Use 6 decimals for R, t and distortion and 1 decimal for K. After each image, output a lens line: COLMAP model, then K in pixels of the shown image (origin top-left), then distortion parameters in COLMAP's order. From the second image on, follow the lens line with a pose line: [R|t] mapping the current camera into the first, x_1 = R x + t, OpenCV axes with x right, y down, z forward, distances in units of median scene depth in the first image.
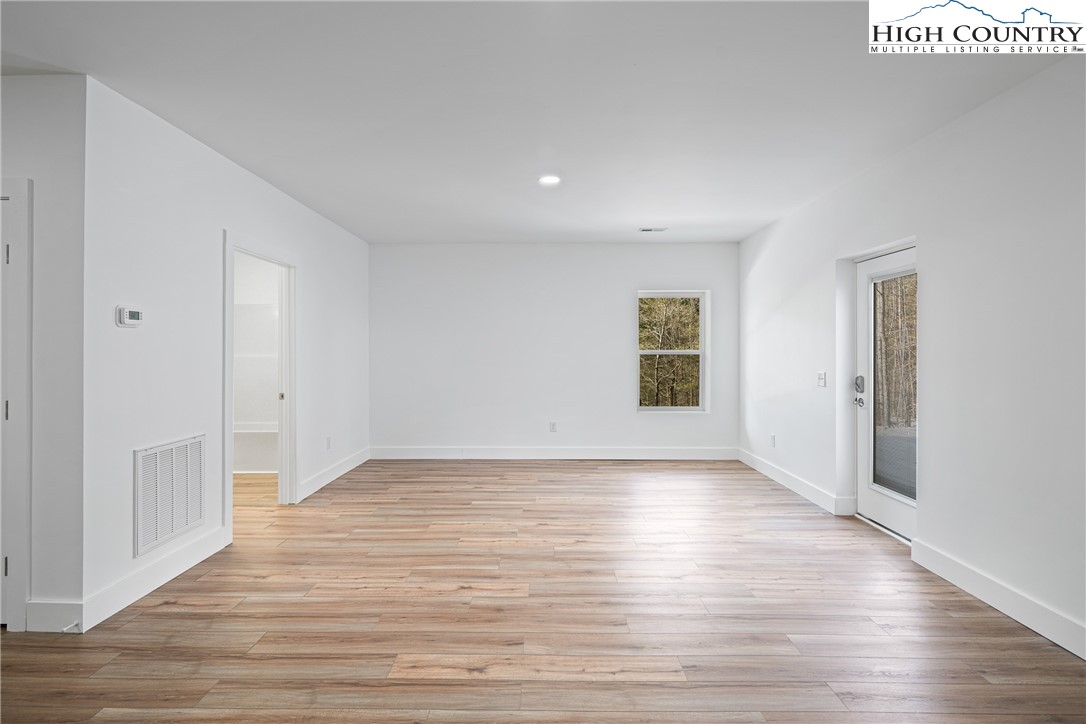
lens RADIAL K [[532.0, 0, 543.5], [0, 532.0, 364.7], [0, 0, 1]] dist [0.004766, -0.000452]
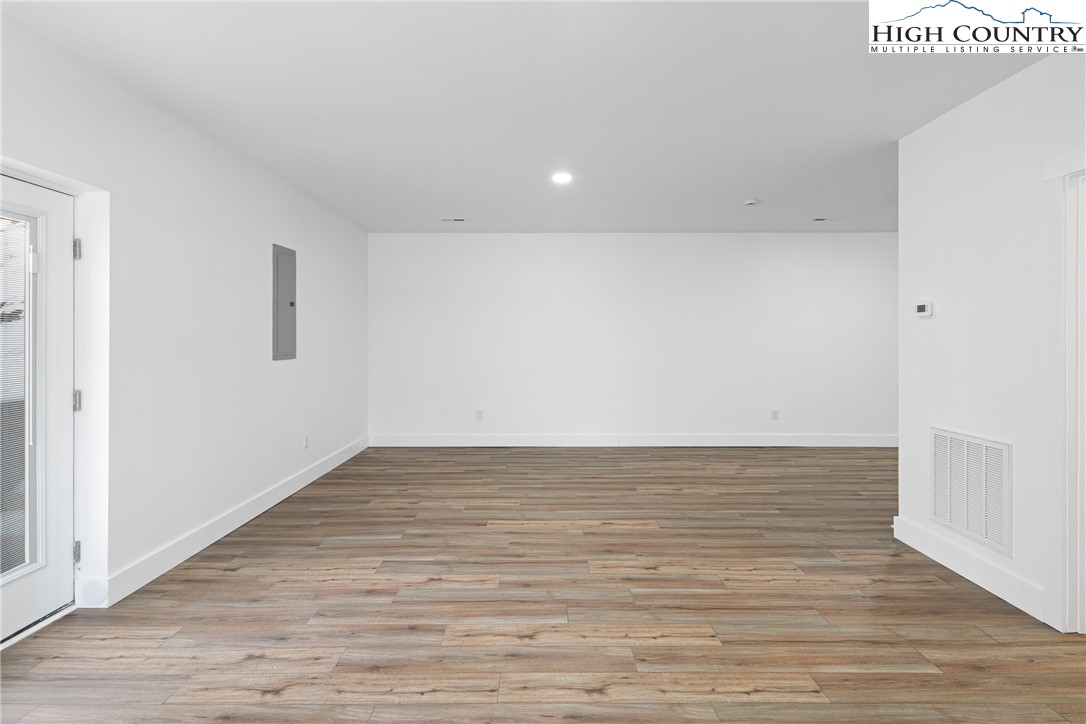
lens RADIAL K [[532.0, 0, 542.8], [0, 532.0, 324.2], [0, 0, 1]] dist [0.004766, -0.000452]
pose [[-0.999993, 0.000165, -0.003763, 0.064221], [0.000162, 1.000000, 0.000822, -0.053502], [0.003763, 0.000821, -0.999993, 1.966485]]
